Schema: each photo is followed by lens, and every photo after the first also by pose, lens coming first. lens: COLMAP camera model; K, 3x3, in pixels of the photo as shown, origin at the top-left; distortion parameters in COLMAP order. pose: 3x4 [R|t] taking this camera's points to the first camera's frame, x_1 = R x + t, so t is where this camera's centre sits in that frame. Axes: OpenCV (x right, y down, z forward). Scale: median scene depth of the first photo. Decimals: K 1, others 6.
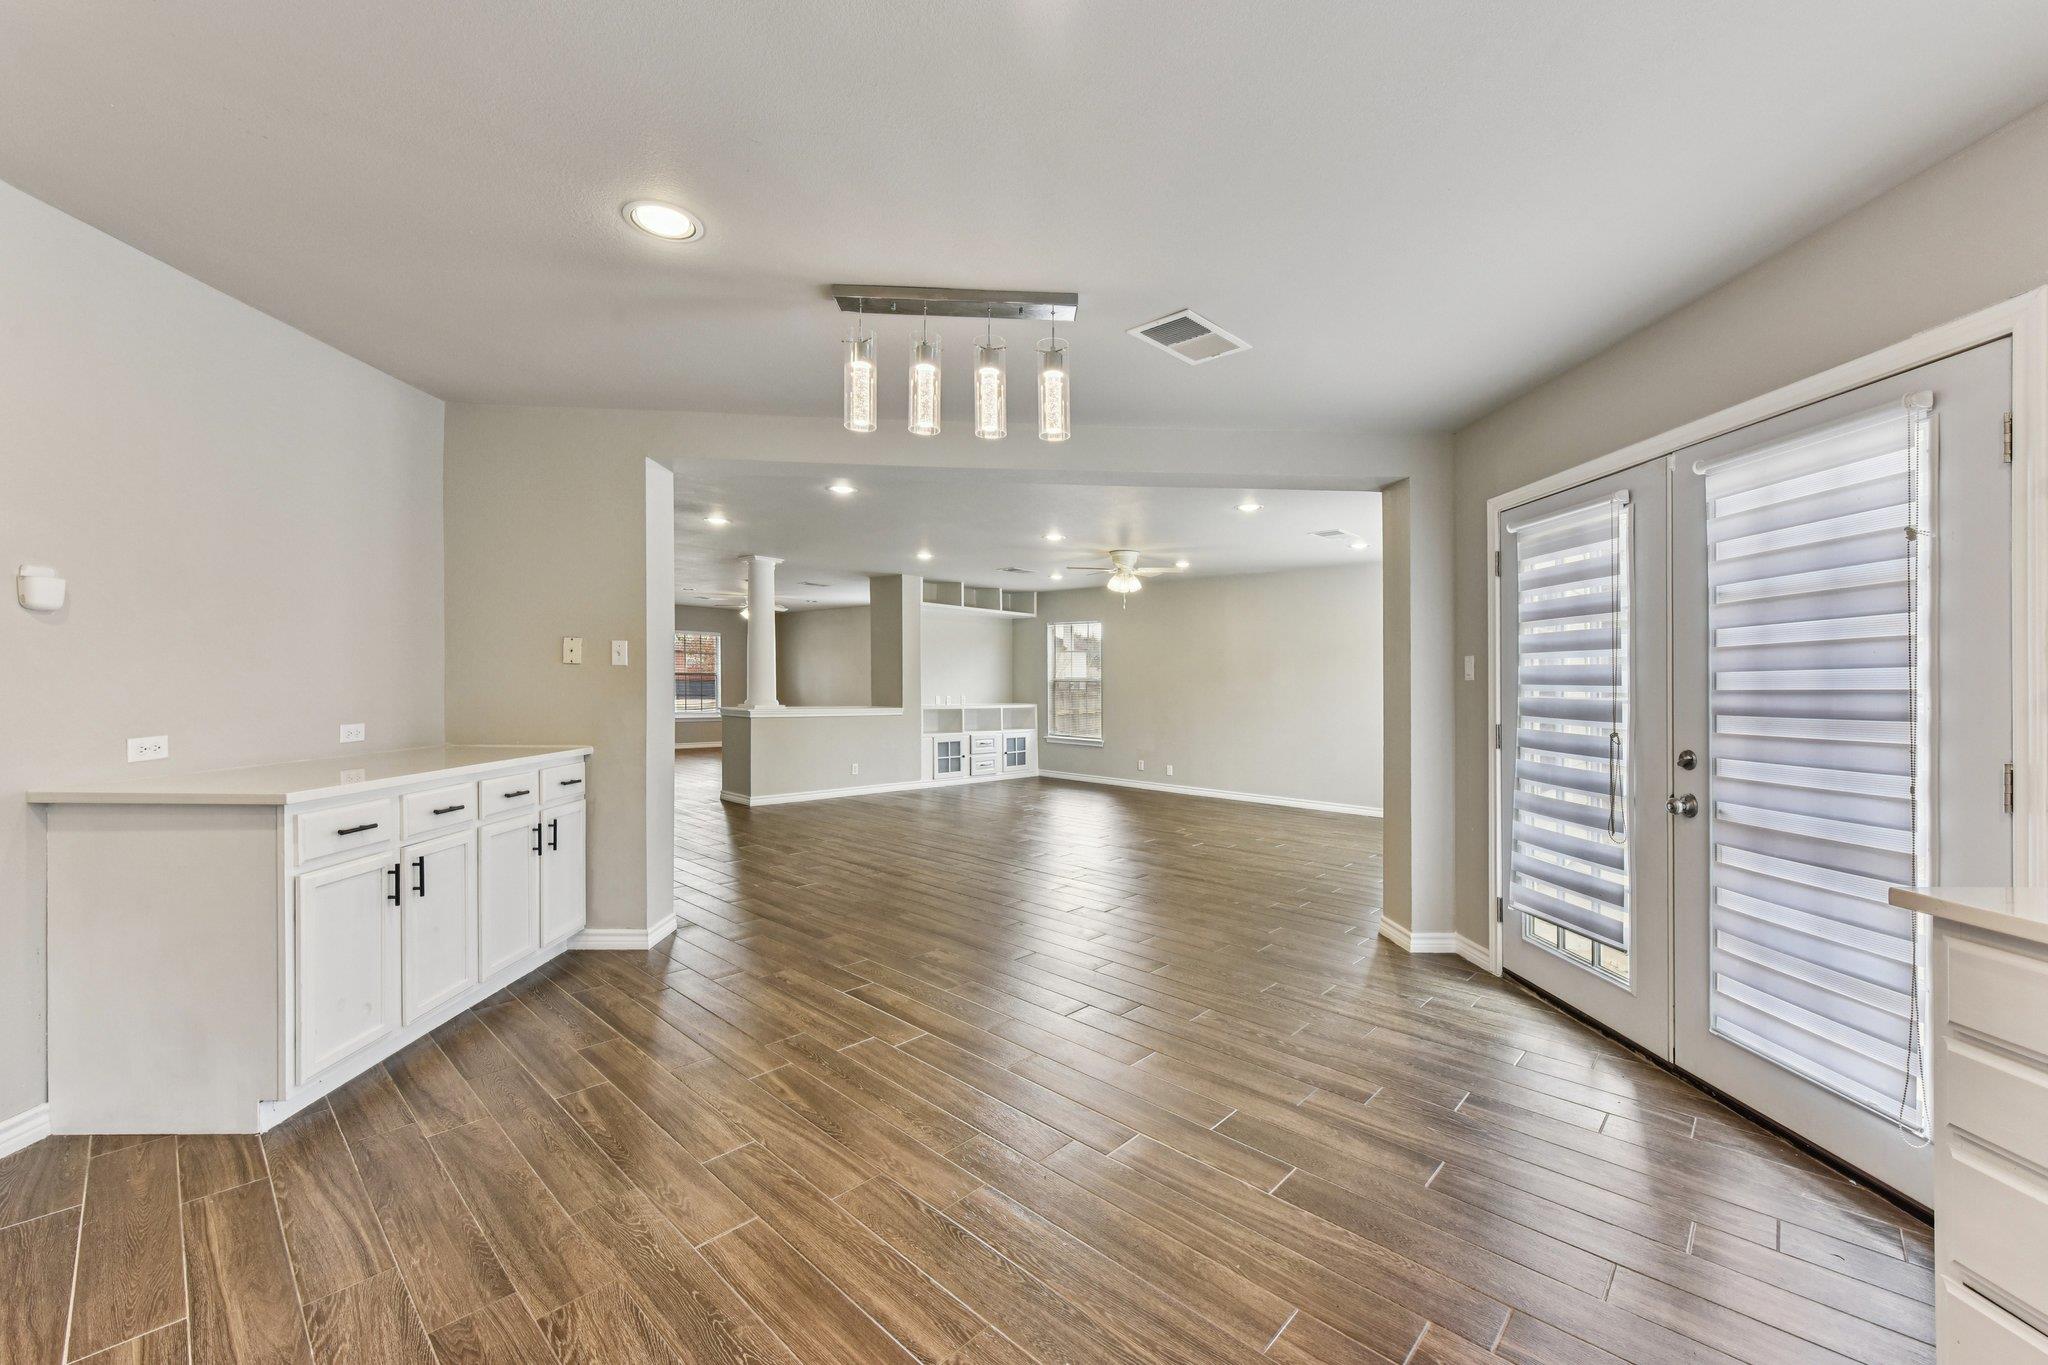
lens RADIAL K [[842.8, 0, 1022.5], [0, 842.8, 735.4], [0, 0, 1]] dist [0.080925, 0.000028]
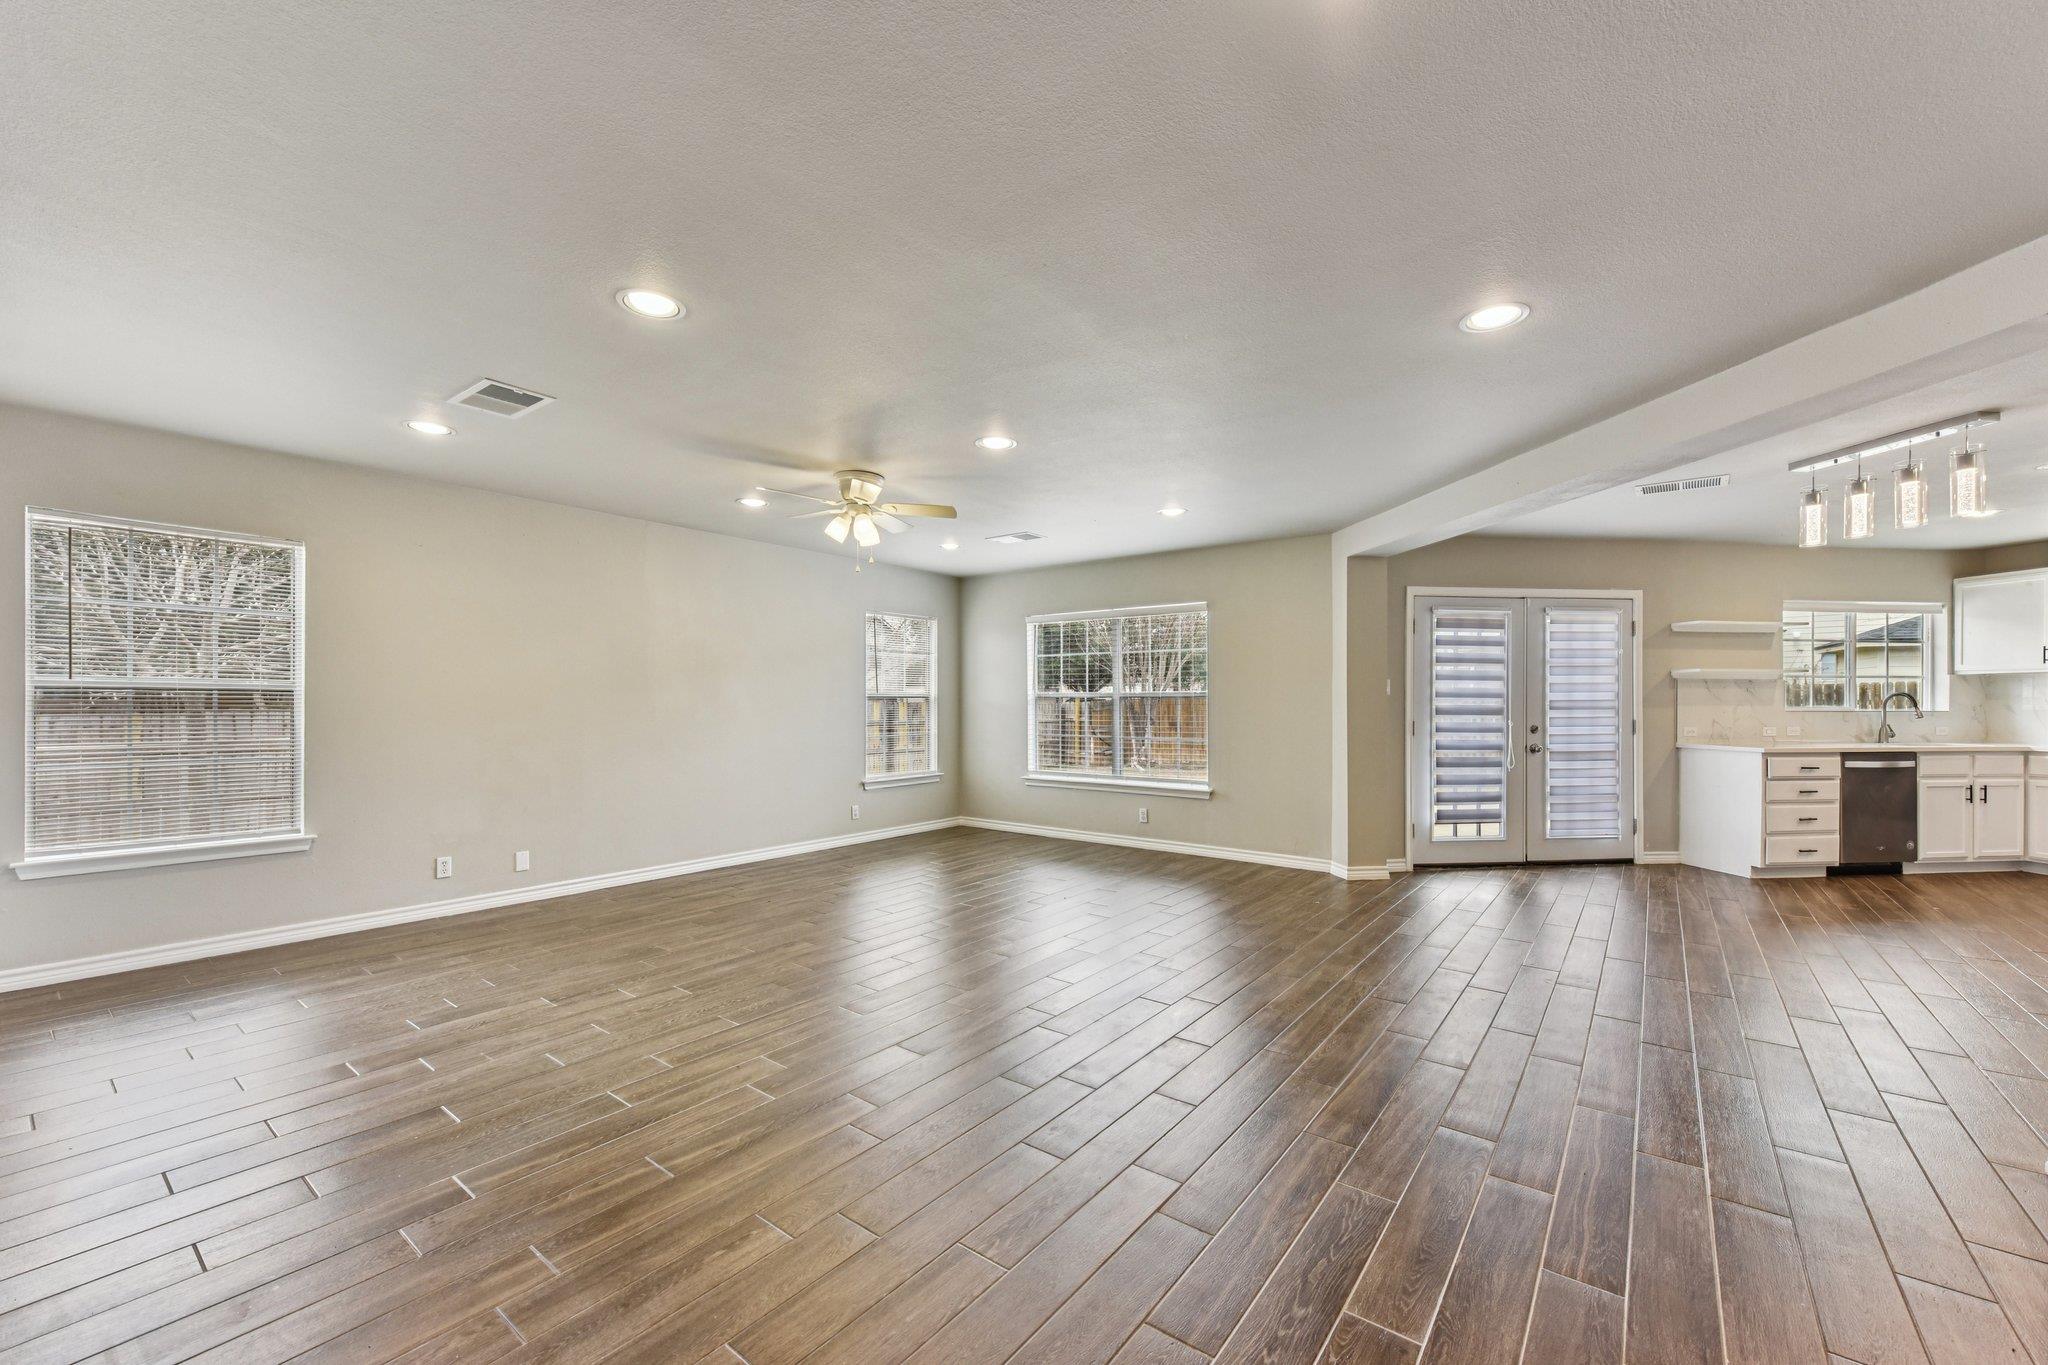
lens RADIAL K [[813.0, 0, 1029.9], [0, 813.0, 699.2], [0, 0, 1]] dist [0.000504, 0.000092]
pose [[-0.109537, -0.010001, 0.993932, -0.350831], [0.060348, 0.998038, 0.016693, -0.047096], [-0.992149, 0.061810, -0.108718, 0.710008]]
